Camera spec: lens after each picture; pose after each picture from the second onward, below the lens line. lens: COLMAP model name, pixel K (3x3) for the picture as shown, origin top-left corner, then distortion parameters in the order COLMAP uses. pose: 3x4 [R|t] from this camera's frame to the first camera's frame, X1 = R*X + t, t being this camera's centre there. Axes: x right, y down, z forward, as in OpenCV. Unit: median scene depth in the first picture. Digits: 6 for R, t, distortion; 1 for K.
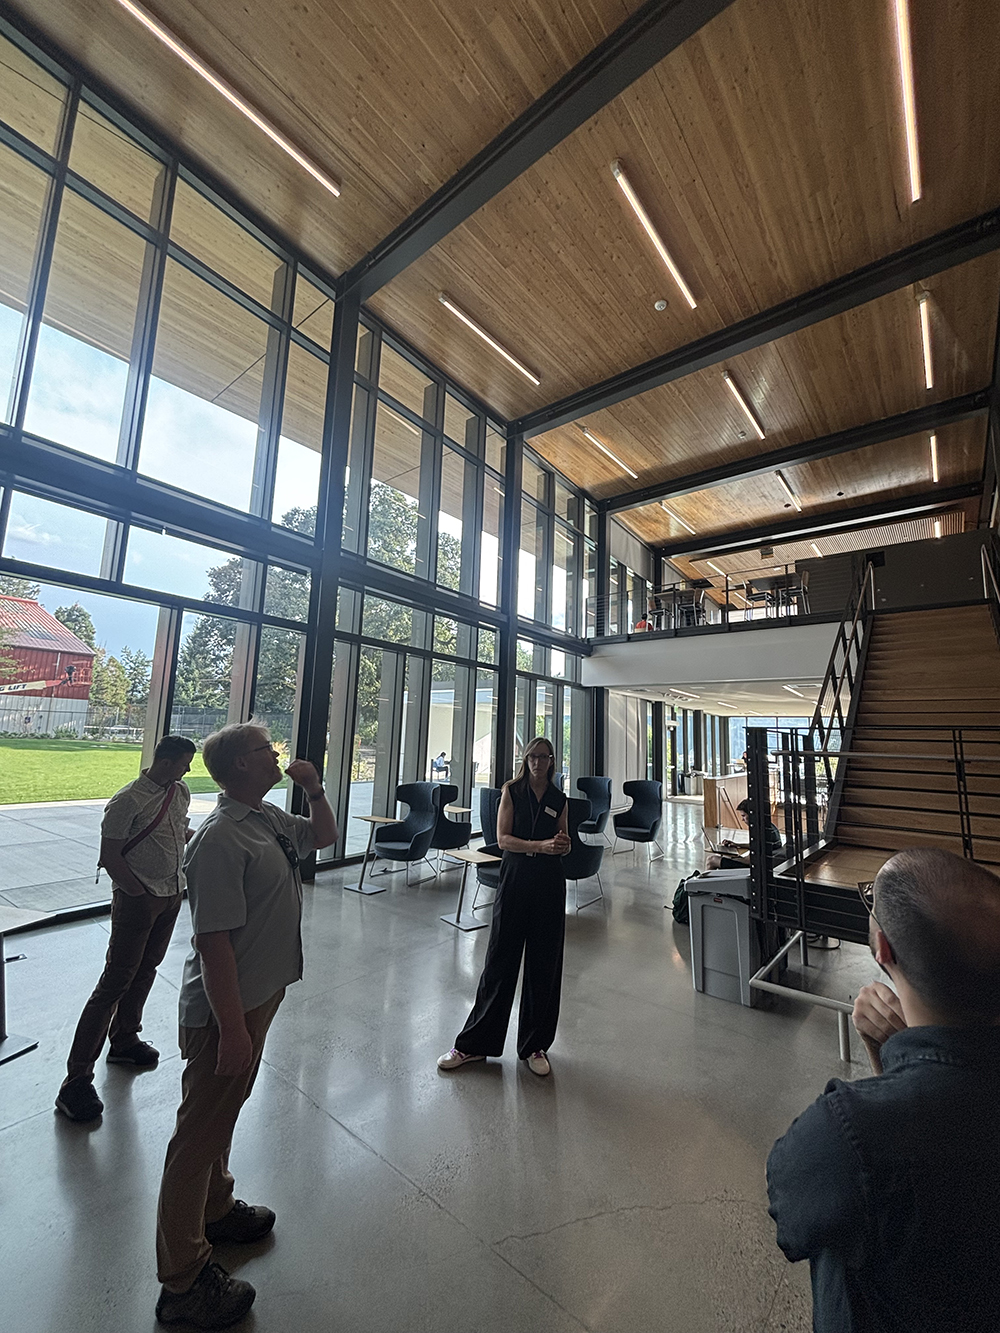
lens RADIAL K [[536.9, 0, 500.0], [0, 536.9, 666.5], [0, 0, 1]] dist [0.000262, -0.000188]
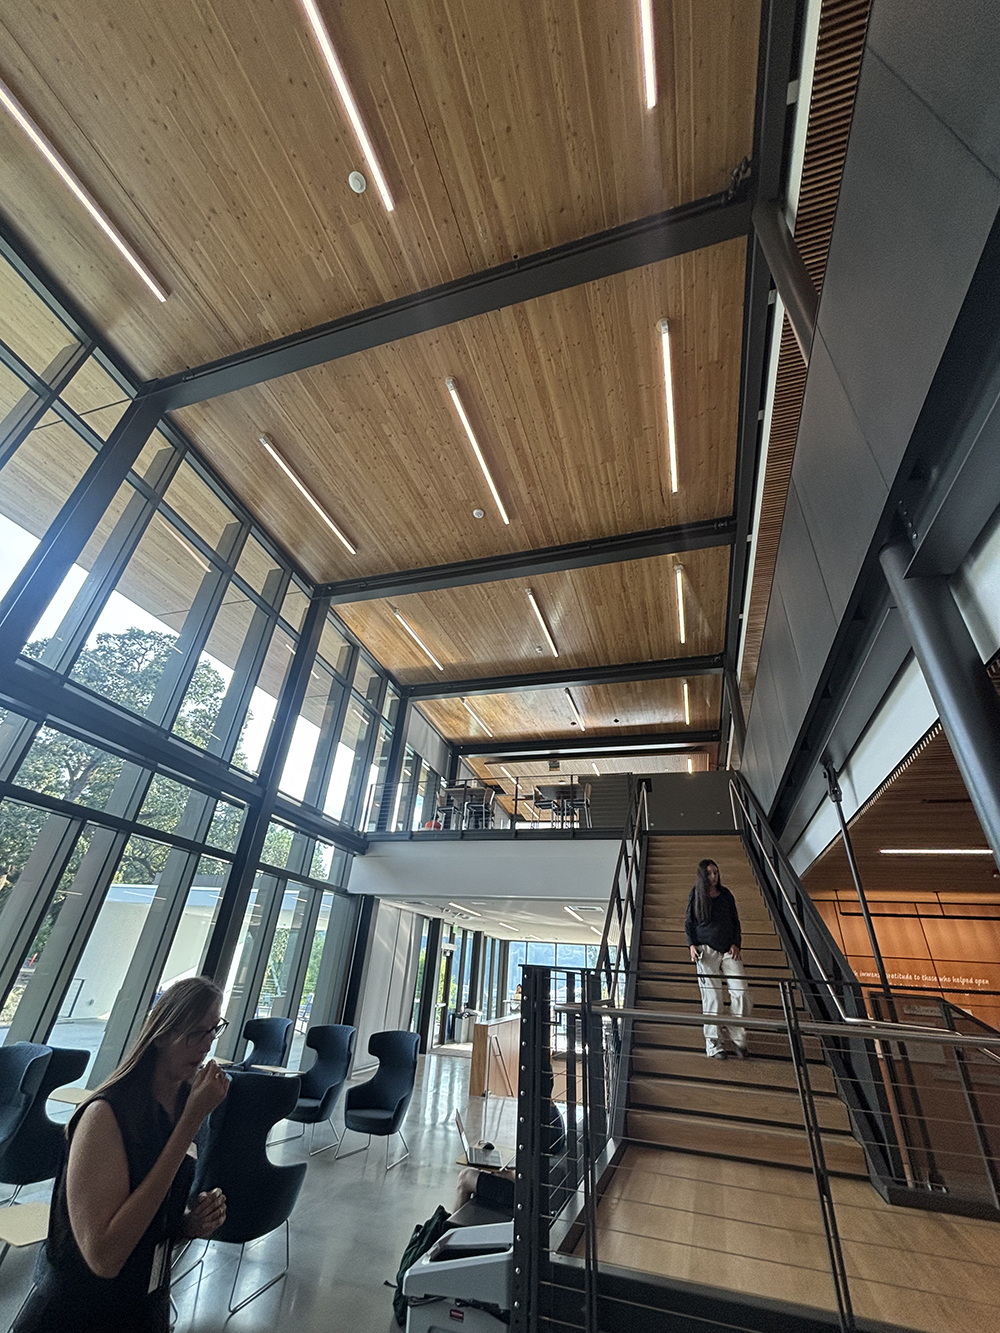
lens RADIAL K [[537.1, 0, 506.6], [0, 537.1, 666.2], [0, 0, 1]] dist [0.002690, -0.000140]
pose [[0.922210, 0.209389, 0.325094, 0.051518], [-0.077878, 0.924052, -0.374251, 0.007670], [-0.378767, 0.319820, 0.868476, 0.110390]]
